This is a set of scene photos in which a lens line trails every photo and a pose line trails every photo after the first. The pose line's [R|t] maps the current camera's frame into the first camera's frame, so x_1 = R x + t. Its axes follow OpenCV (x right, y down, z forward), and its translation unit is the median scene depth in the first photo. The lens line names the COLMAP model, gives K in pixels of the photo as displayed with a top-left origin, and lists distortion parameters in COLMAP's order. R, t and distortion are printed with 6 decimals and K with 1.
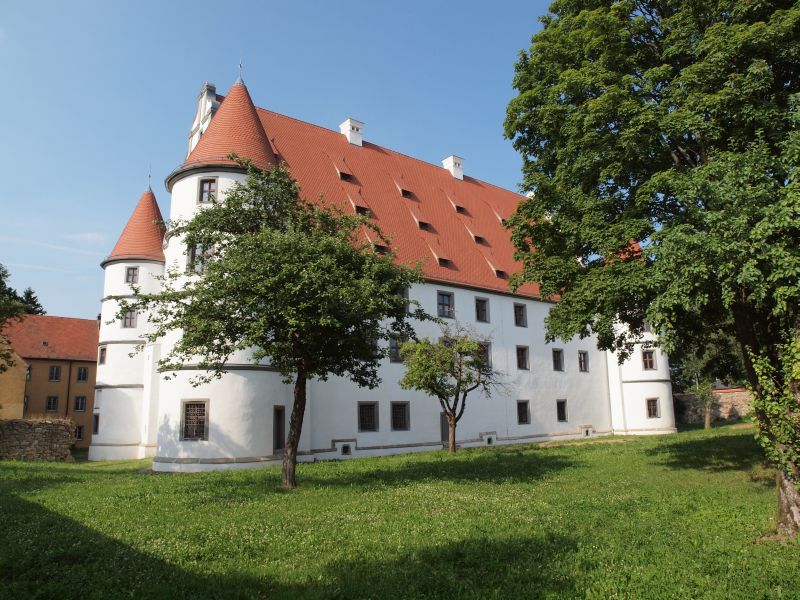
lens RADIAL K [[573.5, 0, 396.9], [0, 573.5, 301.6], [0, 0, 1]] dist [-0.112571, 0.084544]
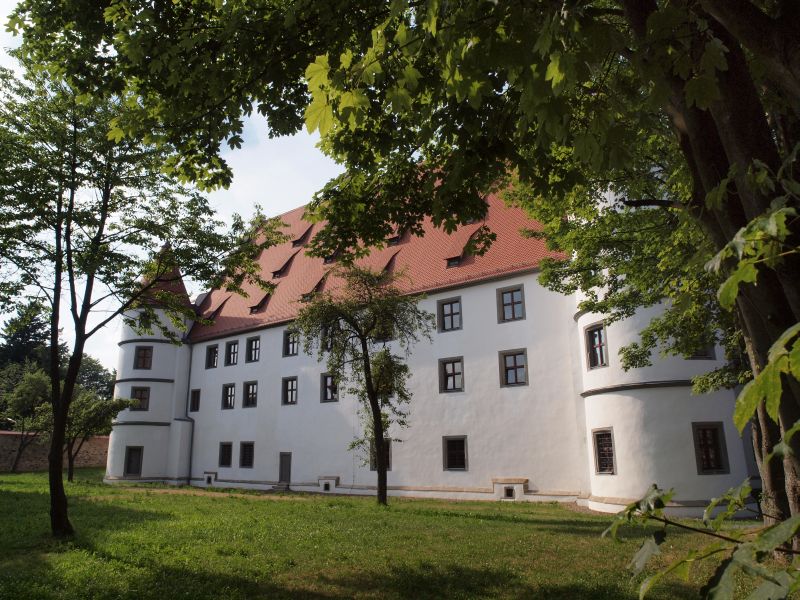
lens RADIAL K [[573.5, 0, 403.7], [0, 573.5, 298.7], [0, 0, 1]] dist [-0.112571, 0.084544]
pose [[0.240580, -0.233500, -0.942125, 1.181198], [0.196814, 0.962205, -0.188219, 0.170613], [0.950466, -0.140141, 0.277443, 1.006792]]
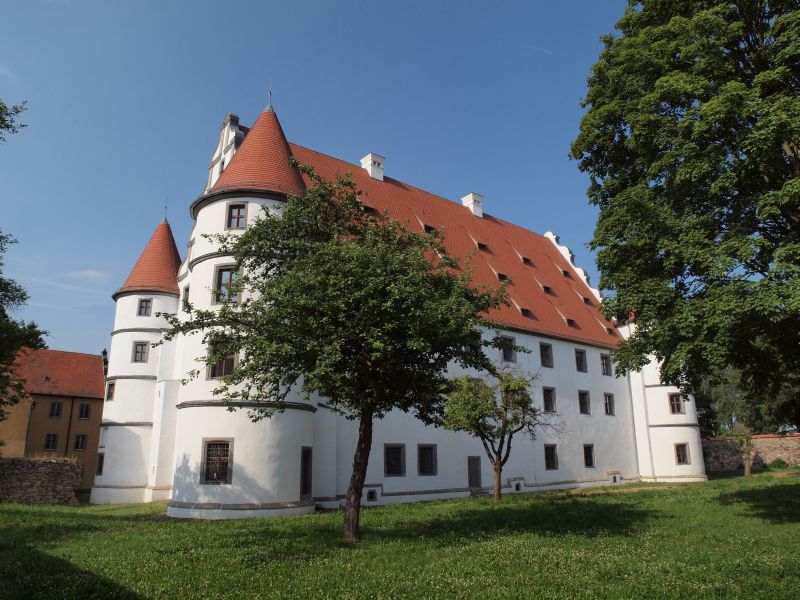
lens RADIAL K [[573.5, 0, 398.1], [0, 573.5, 299.4], [0, 0, 1]] dist [-0.112571, 0.084544]
pose [[0.999914, 0.012801, 0.002820, -0.047305], [-0.012540, 0.996829, -0.078583, 0.010604], [-0.003817, 0.078541, 0.996904, 0.042619]]
